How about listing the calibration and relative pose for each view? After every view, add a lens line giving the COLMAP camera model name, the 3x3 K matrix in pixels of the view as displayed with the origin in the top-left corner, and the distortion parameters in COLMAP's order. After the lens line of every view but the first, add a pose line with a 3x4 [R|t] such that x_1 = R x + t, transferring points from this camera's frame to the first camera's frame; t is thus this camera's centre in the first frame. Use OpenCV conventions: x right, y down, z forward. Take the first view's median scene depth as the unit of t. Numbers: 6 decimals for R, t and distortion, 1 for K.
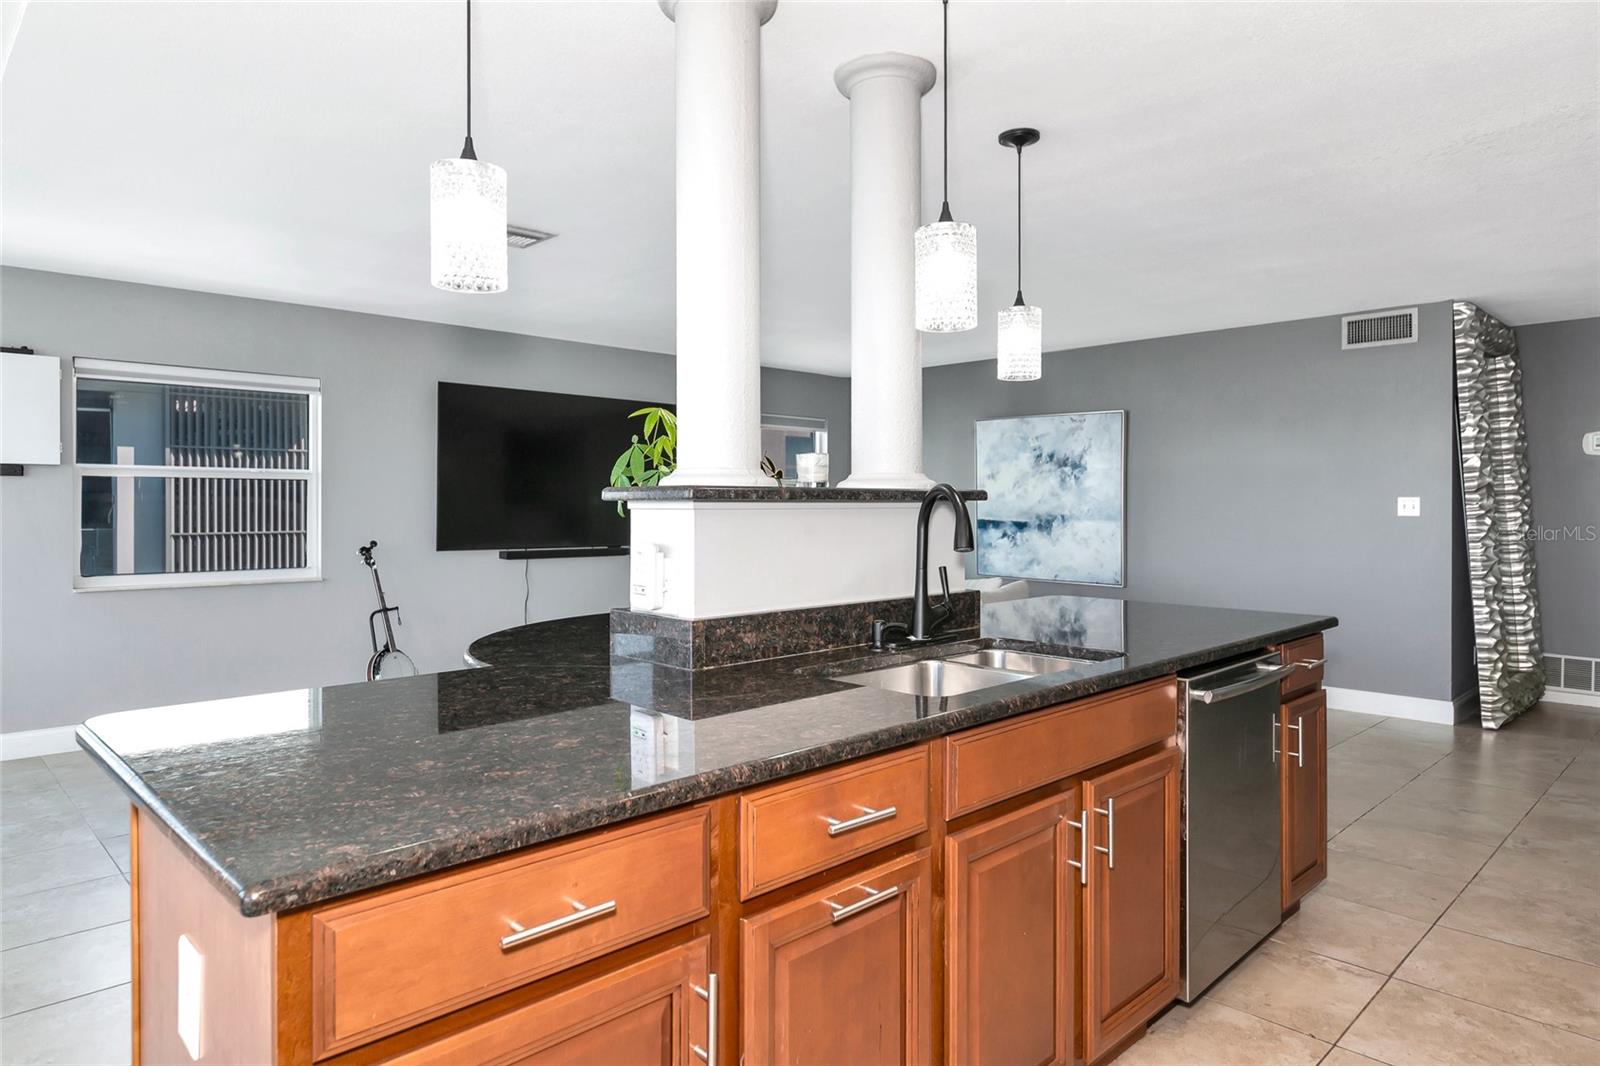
lens RADIAL K [[973.4, 0, 790.9], [0, 973.4, 519.2], [0, 0, 1]] dist [-0.000678, -0.004397]
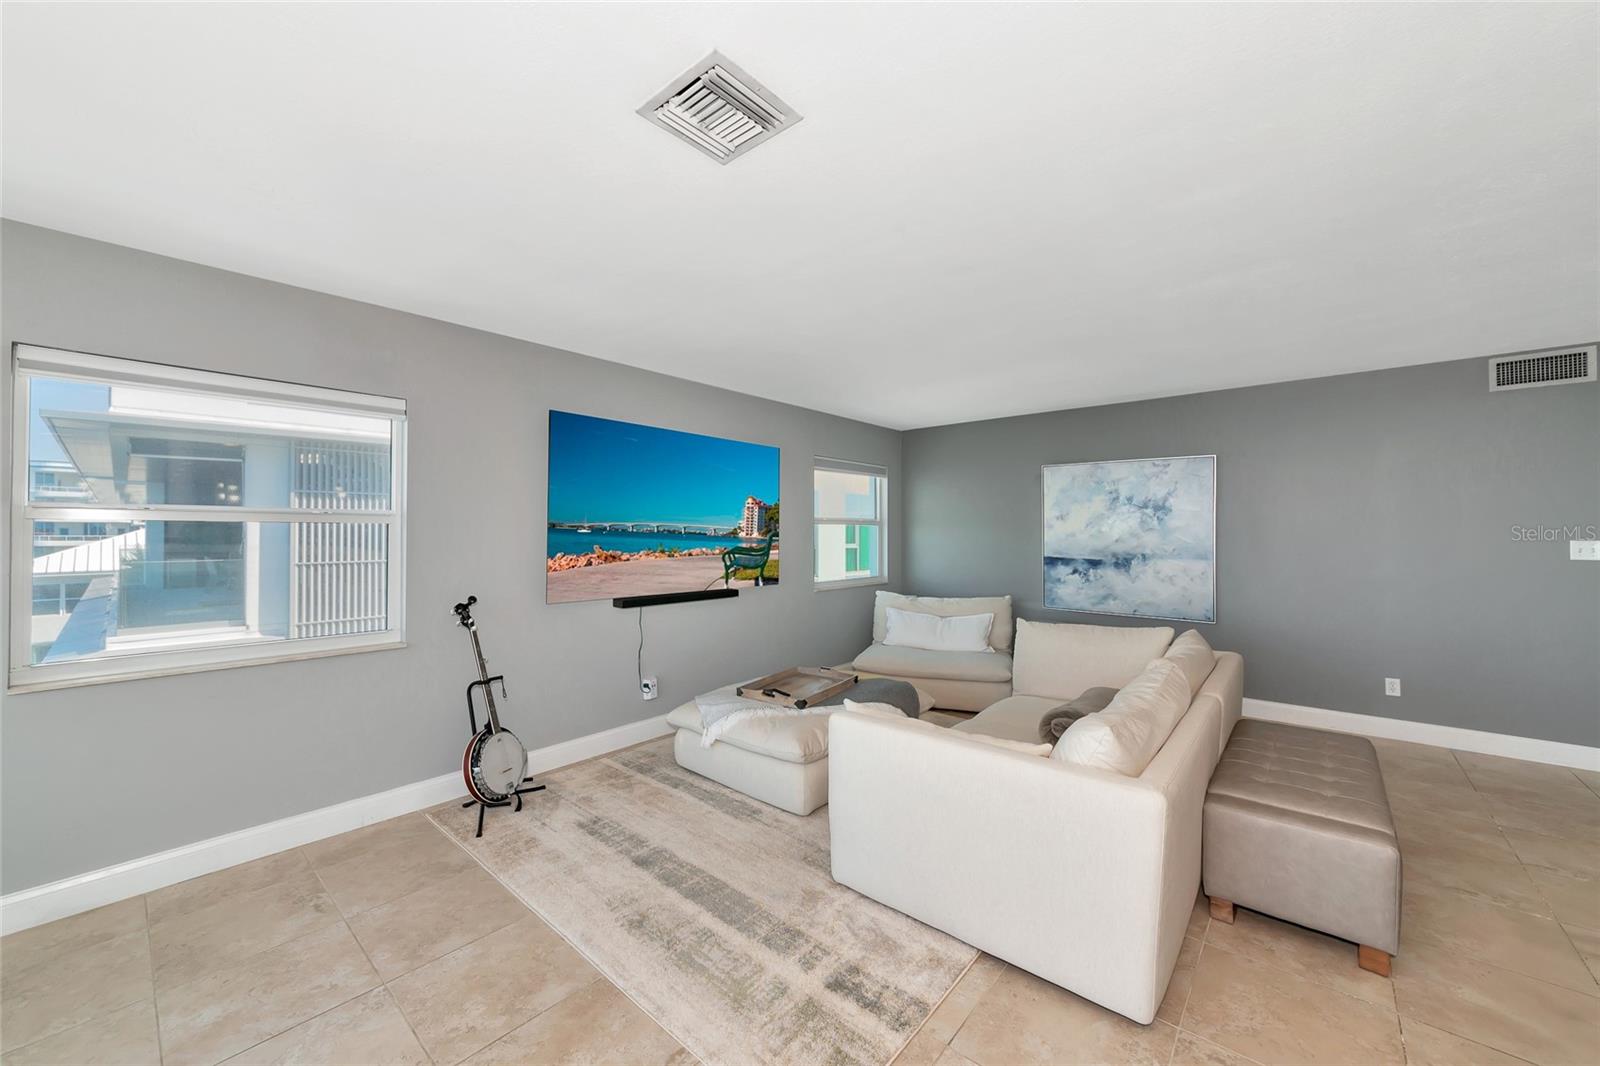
lens RADIAL K [[632.8, 0, 809.3], [0, 632.8, 536.2], [0, 0, 1]] dist [0.001421, 0.000013]
pose [[0.996124, -0.001251, 0.087948, -0.148005], [0.002284, 0.999929, -0.011653, -0.016566], [-0.087928, 0.011809, 0.996057, 0.340040]]
